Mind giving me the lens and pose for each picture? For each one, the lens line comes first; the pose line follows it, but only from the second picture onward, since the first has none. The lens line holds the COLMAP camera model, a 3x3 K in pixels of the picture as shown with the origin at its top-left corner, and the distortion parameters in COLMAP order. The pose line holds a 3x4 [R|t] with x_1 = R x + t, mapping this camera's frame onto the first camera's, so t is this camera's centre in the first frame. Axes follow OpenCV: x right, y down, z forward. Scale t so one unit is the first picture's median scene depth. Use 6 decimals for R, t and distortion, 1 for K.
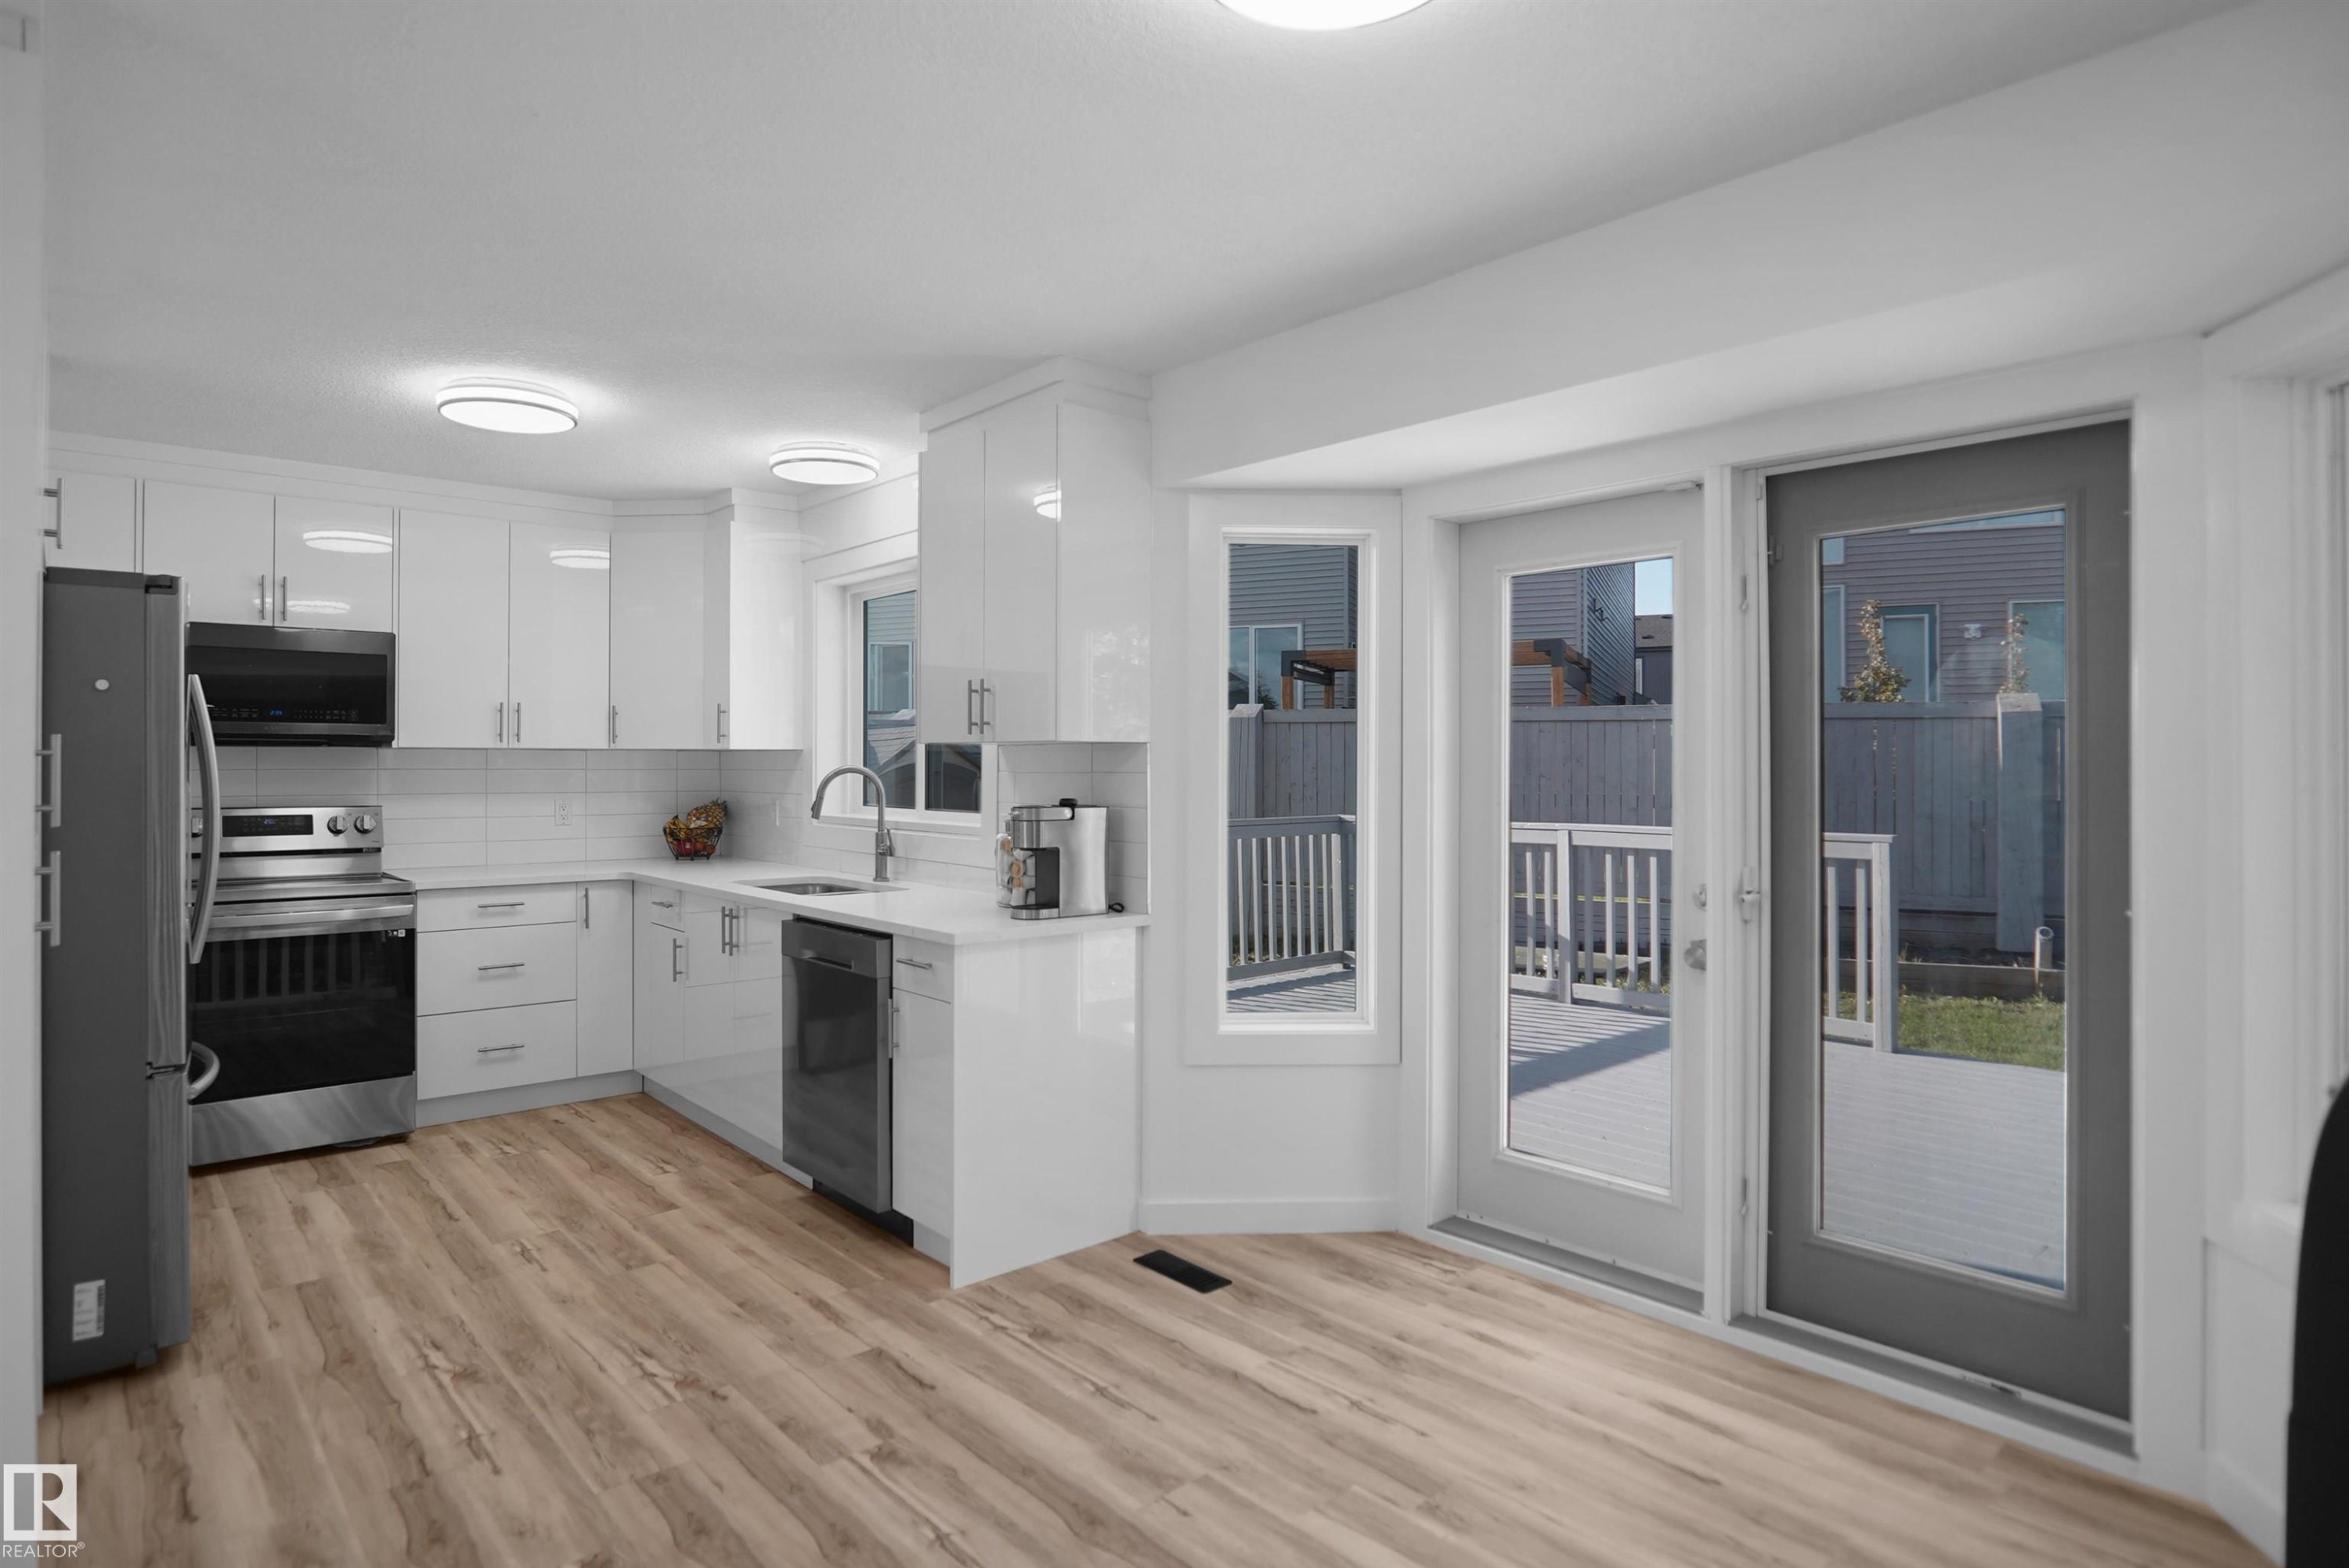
lens RADIAL K [[1273.3, 0, 1147.3], [0, 1273.3, 758.6], [0, 0, 1]] dist [-0.032920, 0.009231]
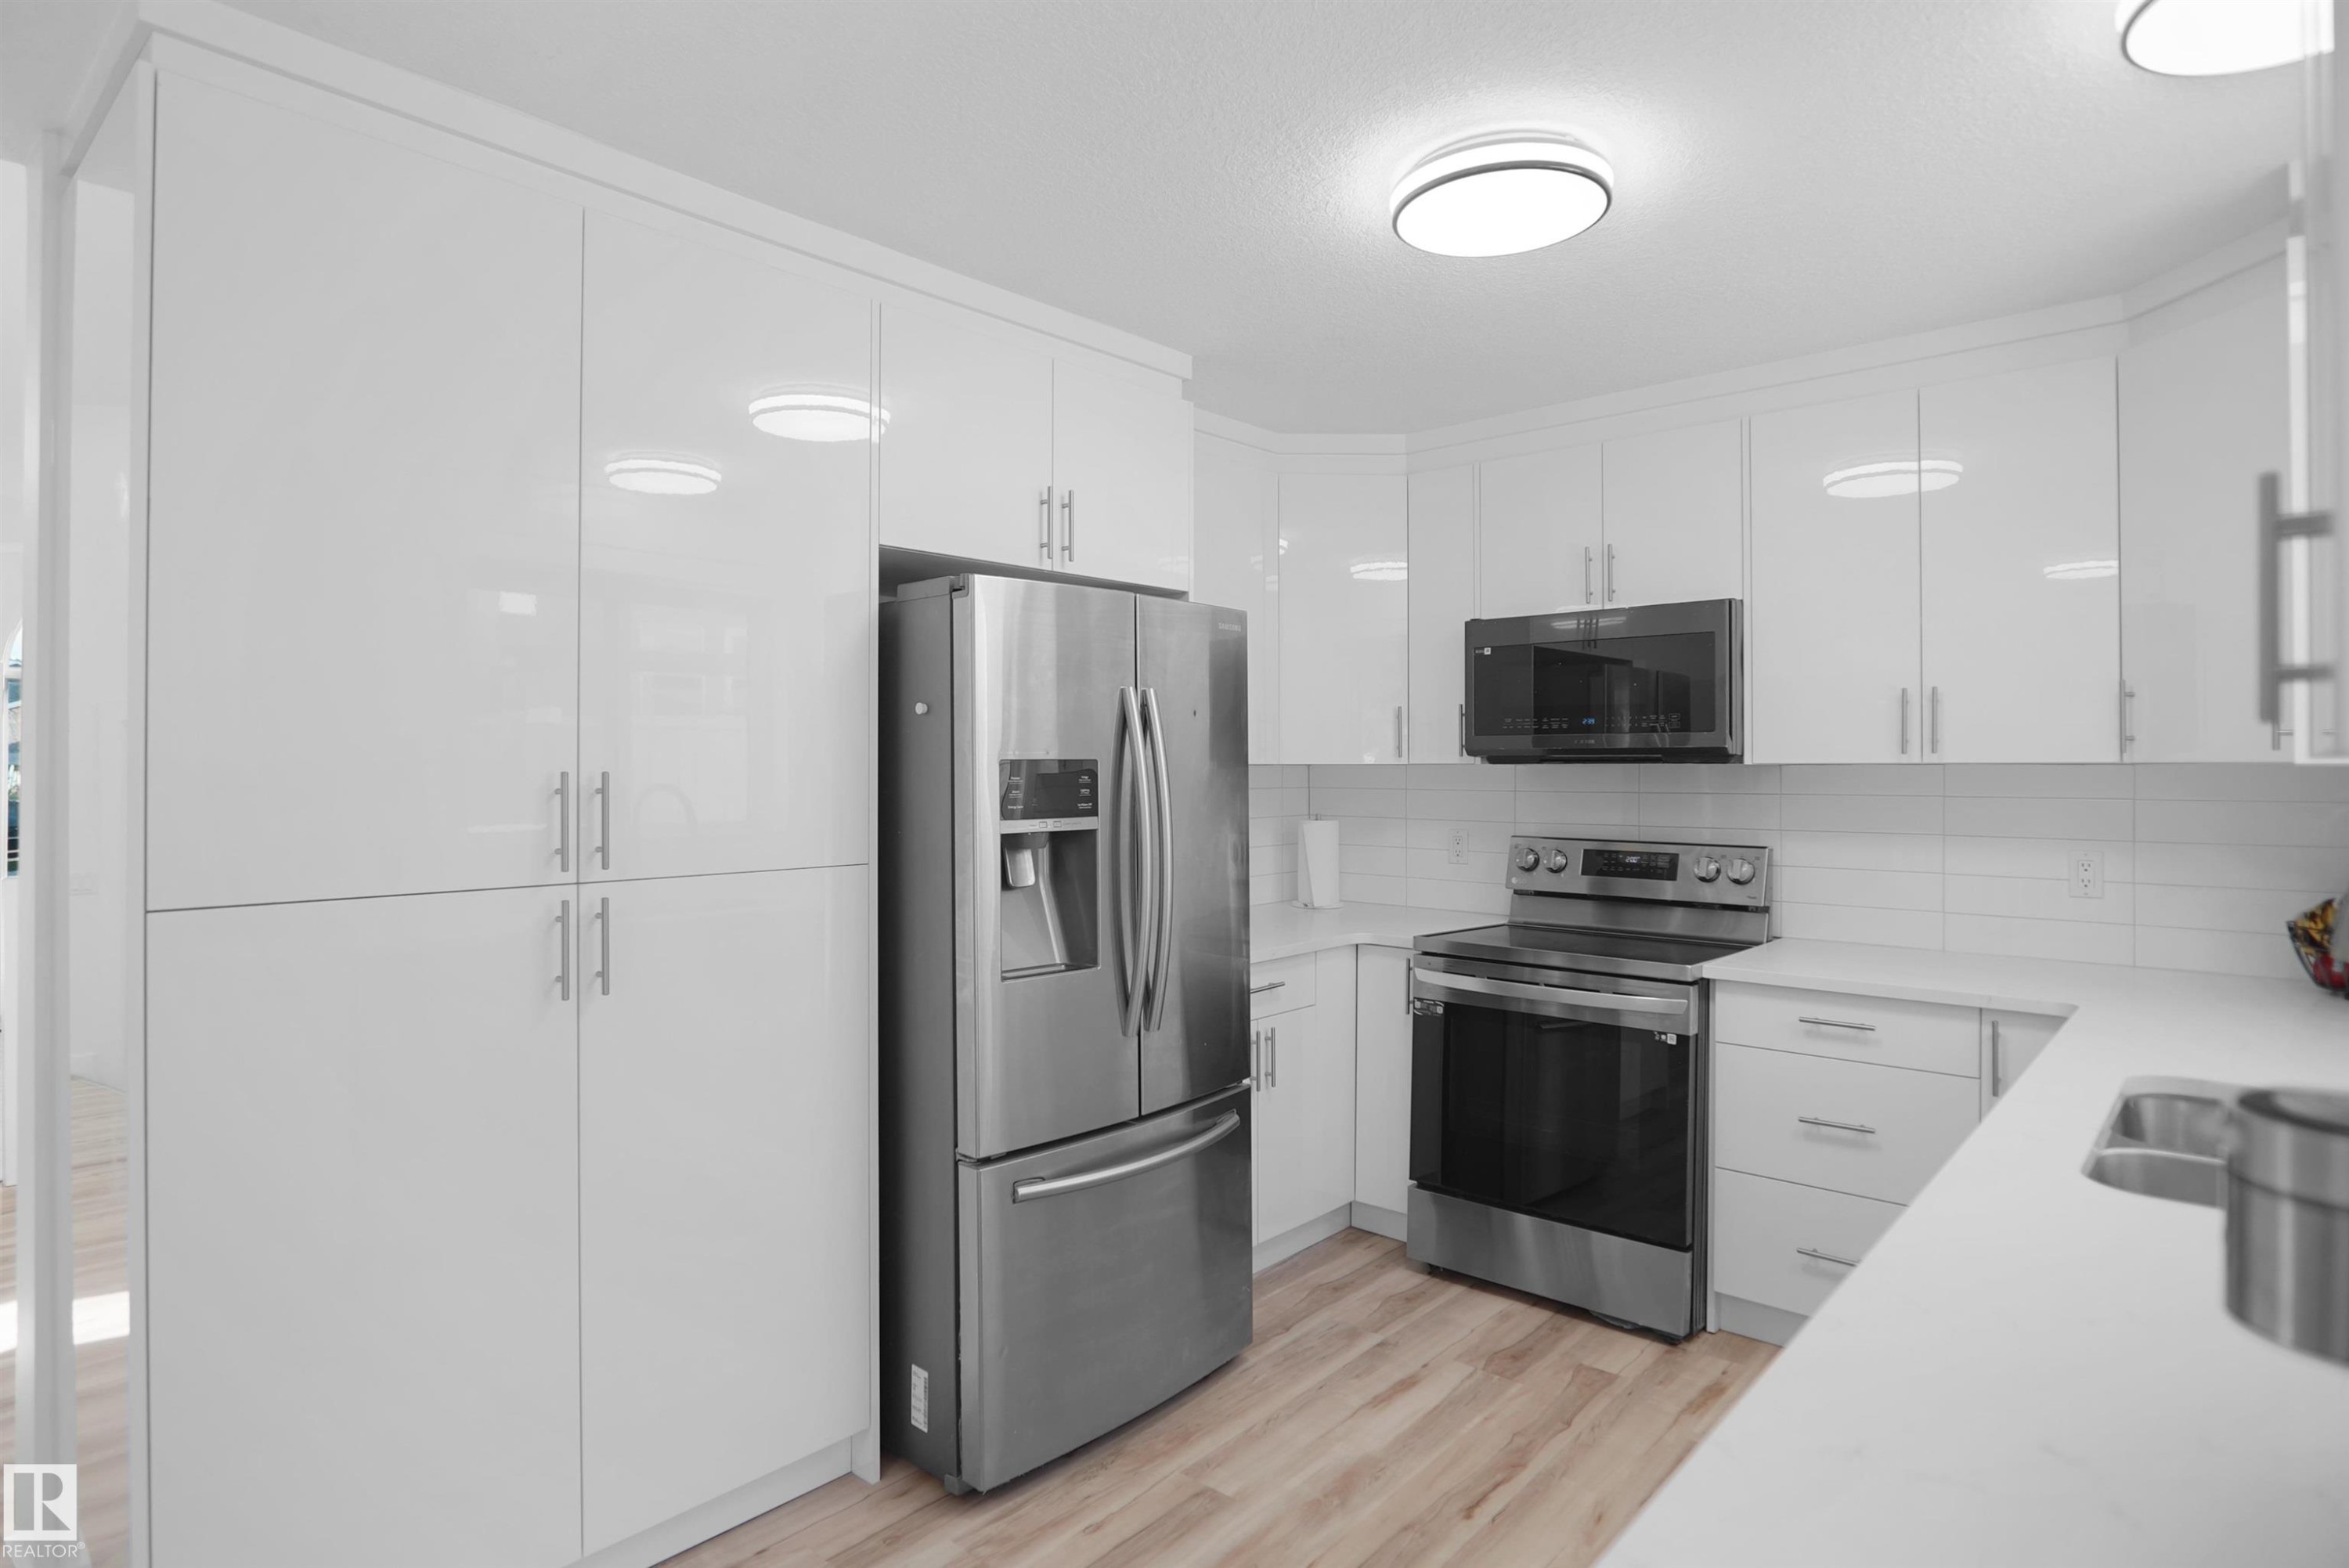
lens RADIAL K [[1270.2, 0, 1152.1], [0, 1270.2, 764.4], [0, 0, 1]] dist [-0.035071, 0.010373]
pose [[0.122786, -0.002418, -0.992430, 0.055919], [0.005793, 0.999982, -0.001719, -0.011424], [0.992416, -0.005538, 0.122798, 0.717455]]
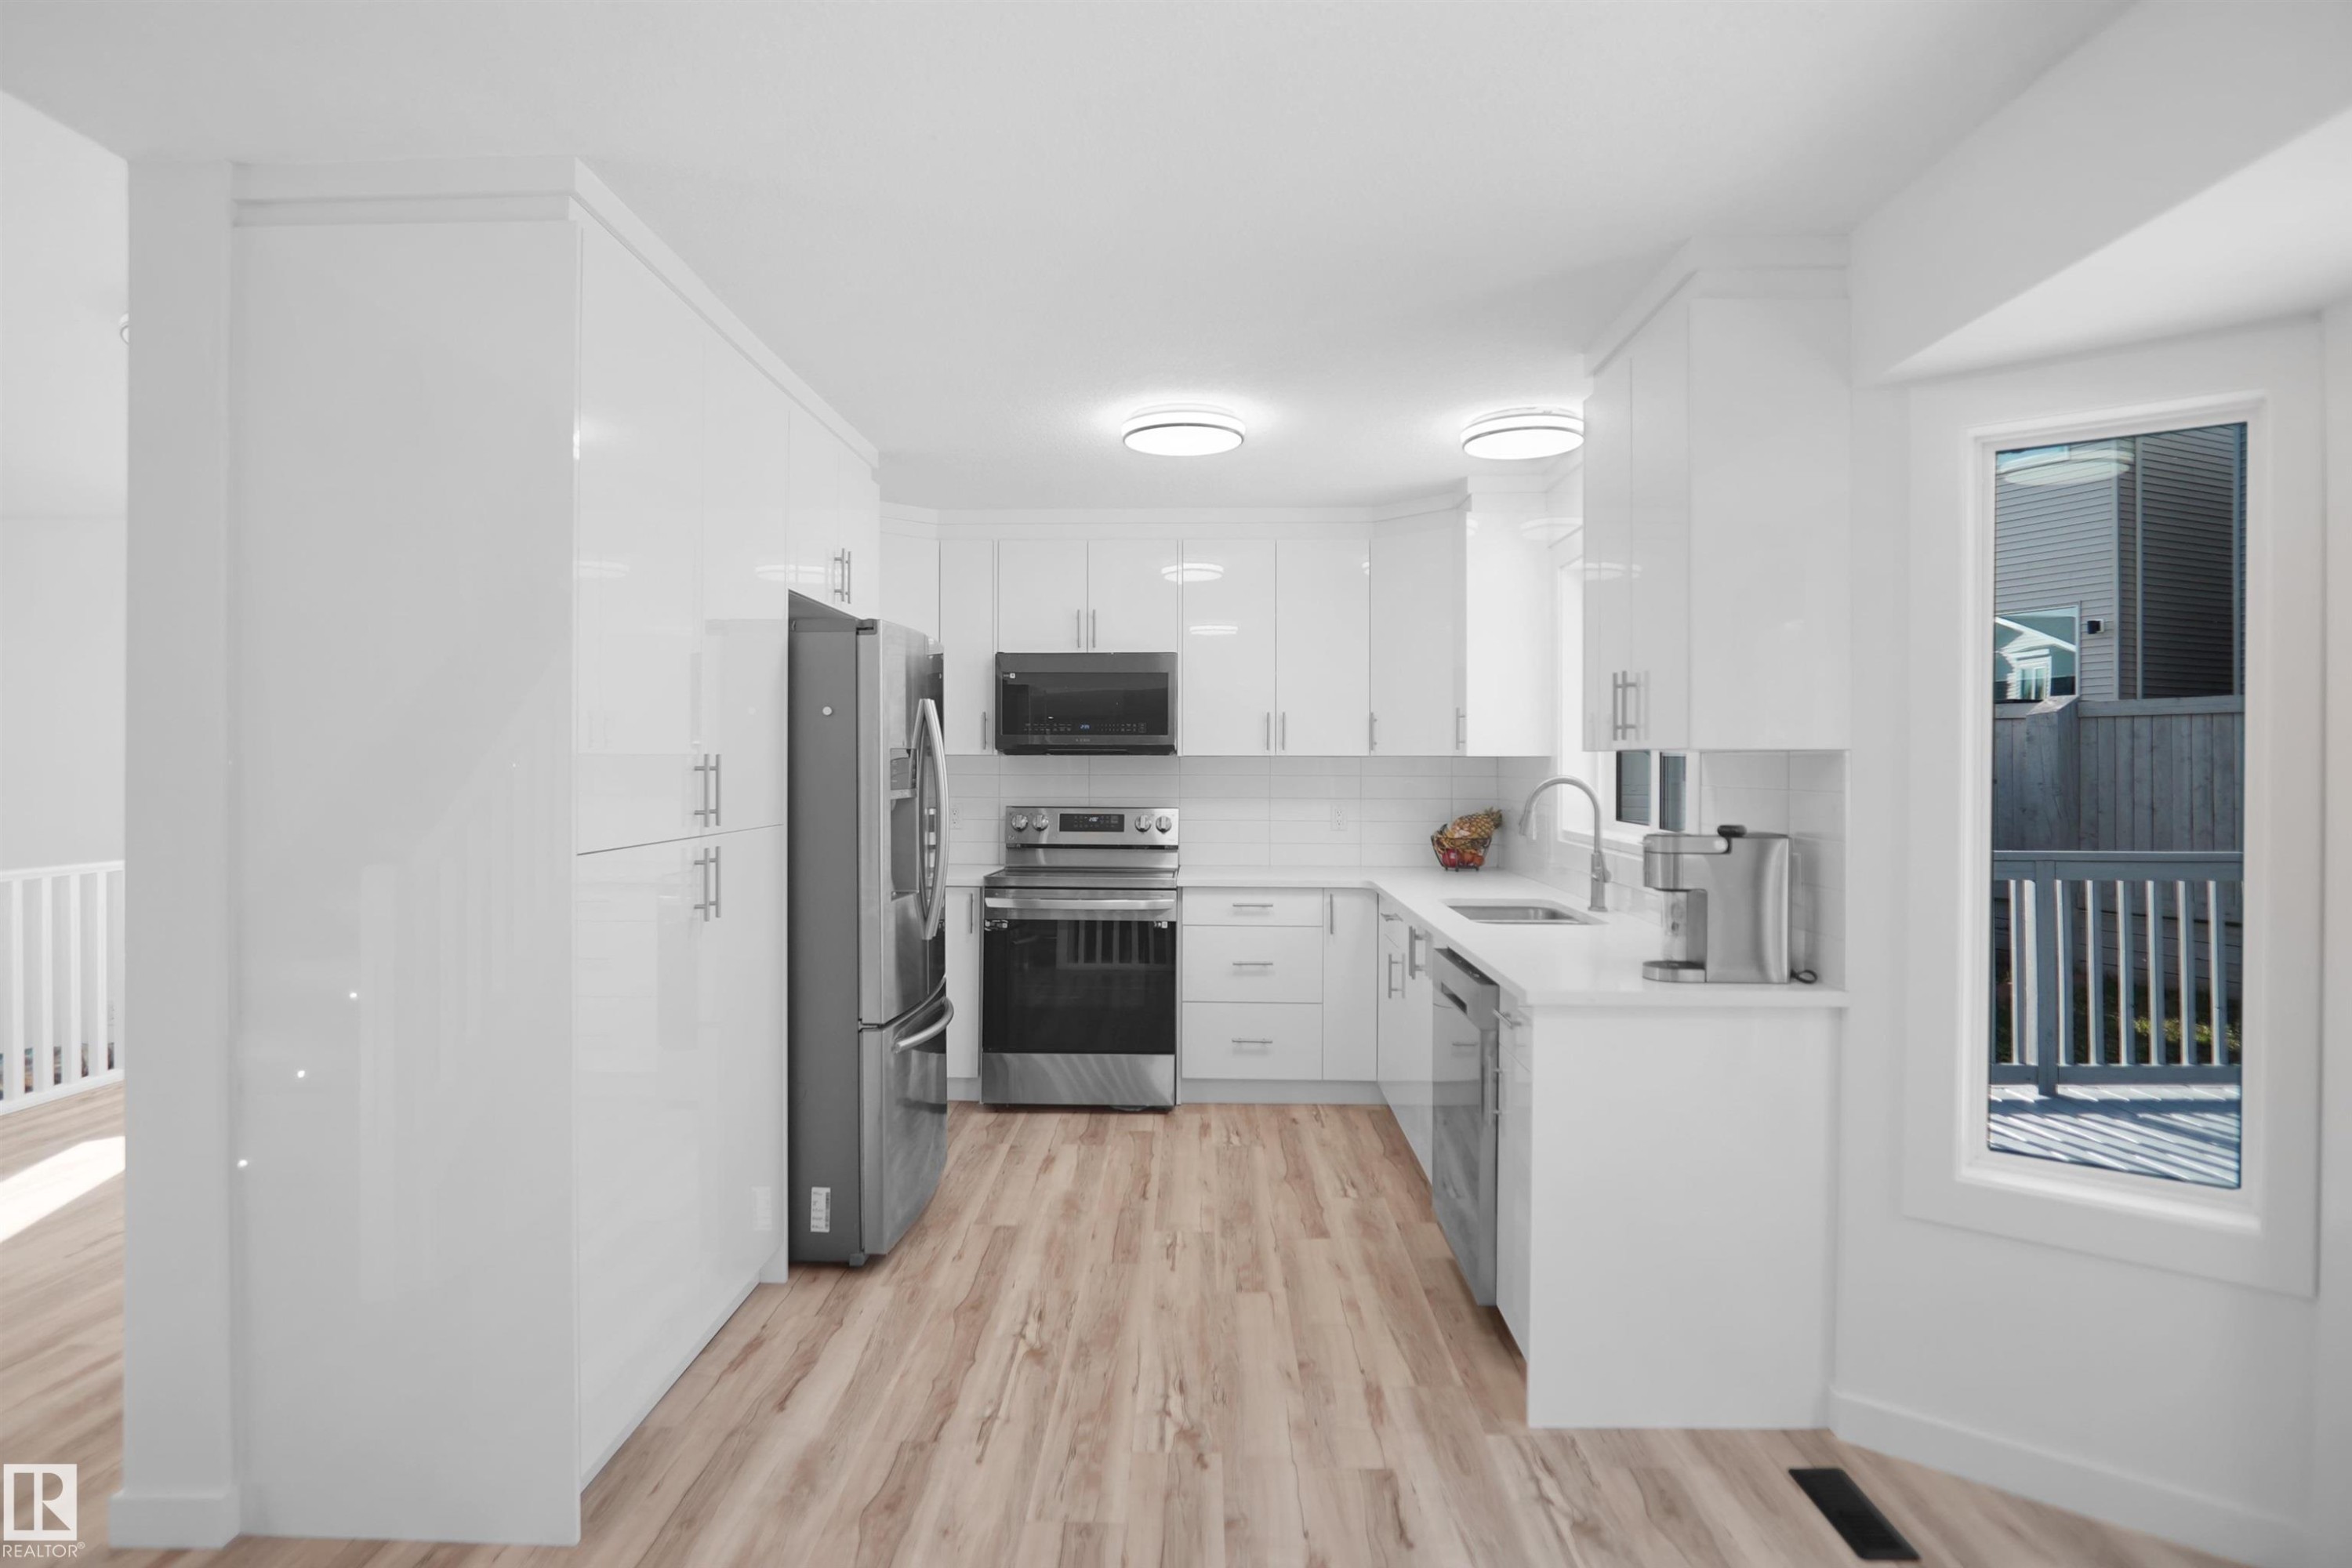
lens RADIAL K [[1272.0, 0, 1153.6], [0, 1272.0, 764.4], [0, 0, 1]] dist [-0.035071, 0.010373]
pose [[0.731647, 0.001845, -0.681681, 0.178838], [0.001712, 0.999988, 0.004543, -0.007644], [0.681682, -0.004491, 0.731635, 0.202318]]
